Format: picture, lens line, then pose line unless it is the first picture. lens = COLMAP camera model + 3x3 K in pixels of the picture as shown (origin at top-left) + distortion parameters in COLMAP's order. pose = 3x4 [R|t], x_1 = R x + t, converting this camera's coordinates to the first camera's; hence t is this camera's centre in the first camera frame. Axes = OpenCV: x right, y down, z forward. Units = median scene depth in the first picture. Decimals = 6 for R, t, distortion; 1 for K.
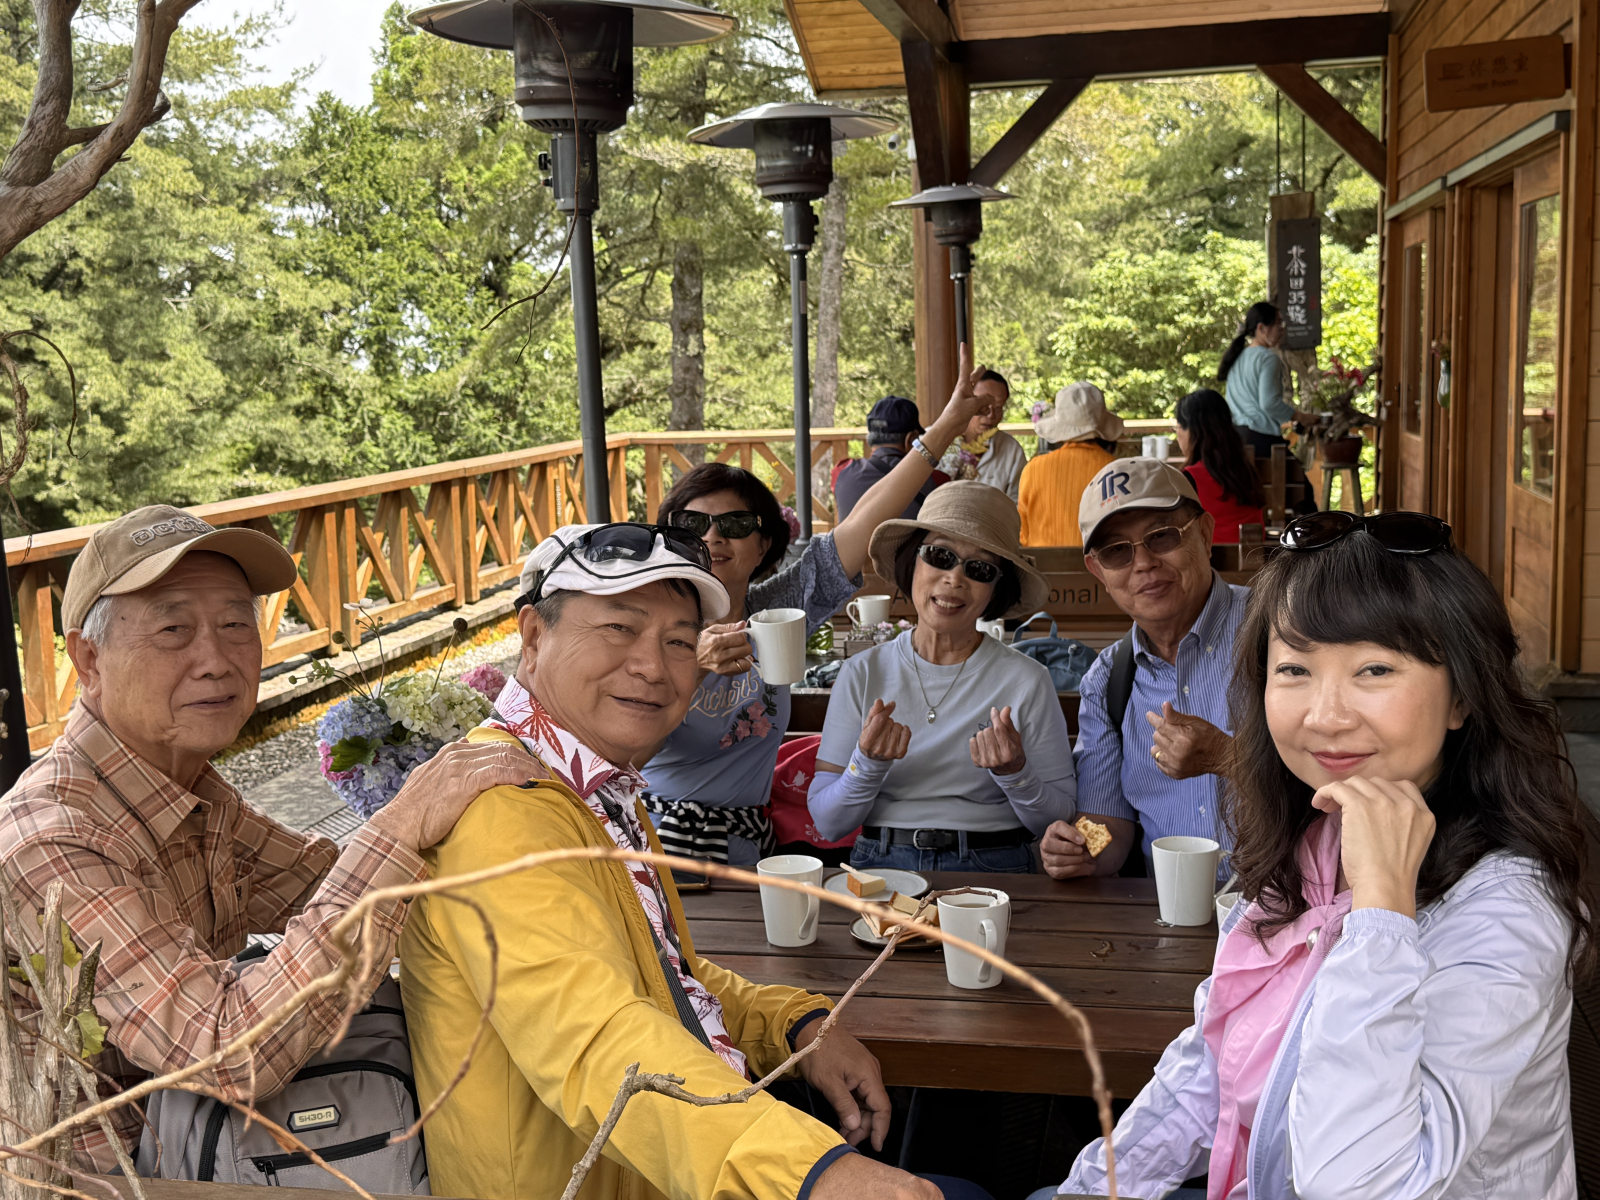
lens RADIAL K [[1926.3, 0, 795.5], [0, 1926.3, 614.2], [0, 0, 1]] dist [0.125874, 0.000000]
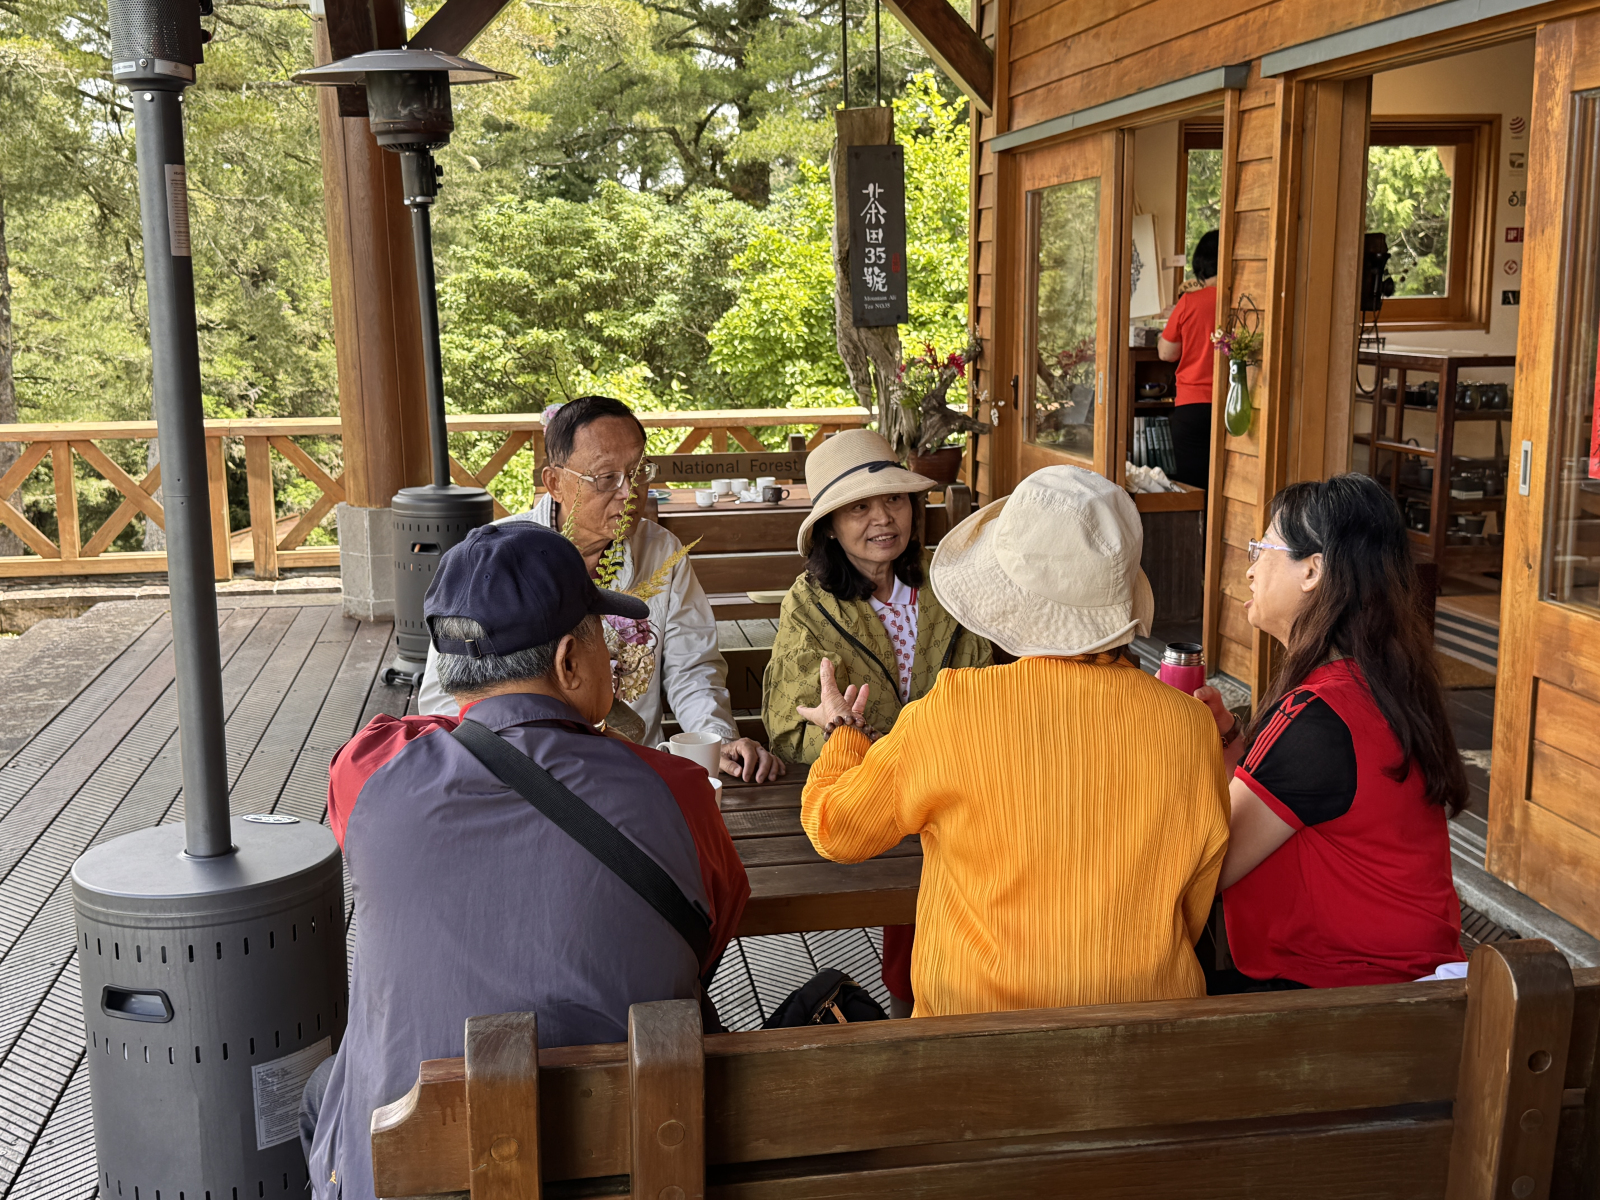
lens RADIAL K [[1764.6, 0, 810.6], [0, 1764.6, 603.8], [0, 0, 1]] dist [0.029637, 0.000000]
pose [[0.934196, -0.040774, 0.354422, -0.001136], [0.027986, 0.998762, 0.041134, -0.027877], [-0.355661, -0.028509, 0.934180, 0.179414]]
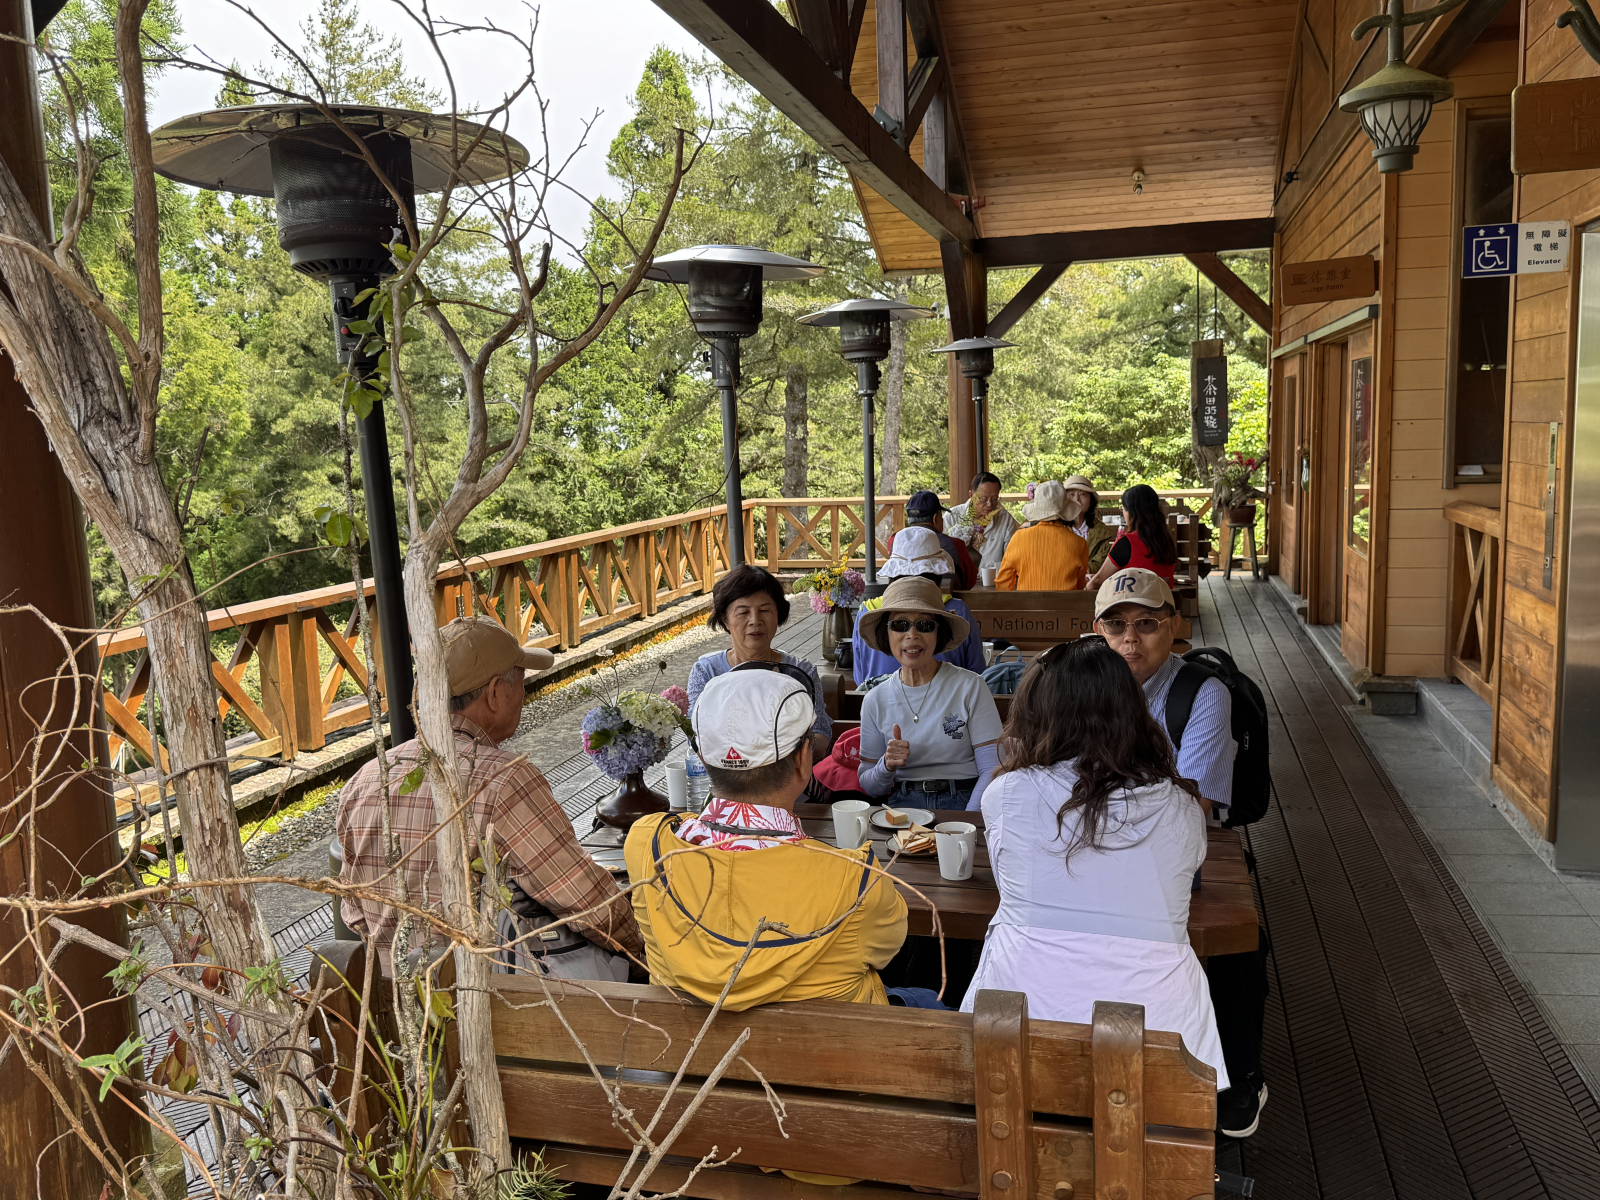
lens RADIAL K [[1347.8, 0, 805.1], [0, 1347.8, 607.8], [0, 0, 1]] dist [0.124822, -0.023979]
pose [[0.998799, 0.005777, -0.048657, 0.001331], [-0.005922, 0.999978, -0.002839, -0.004122], [0.048640, 0.003124, 0.998811, -0.019850]]
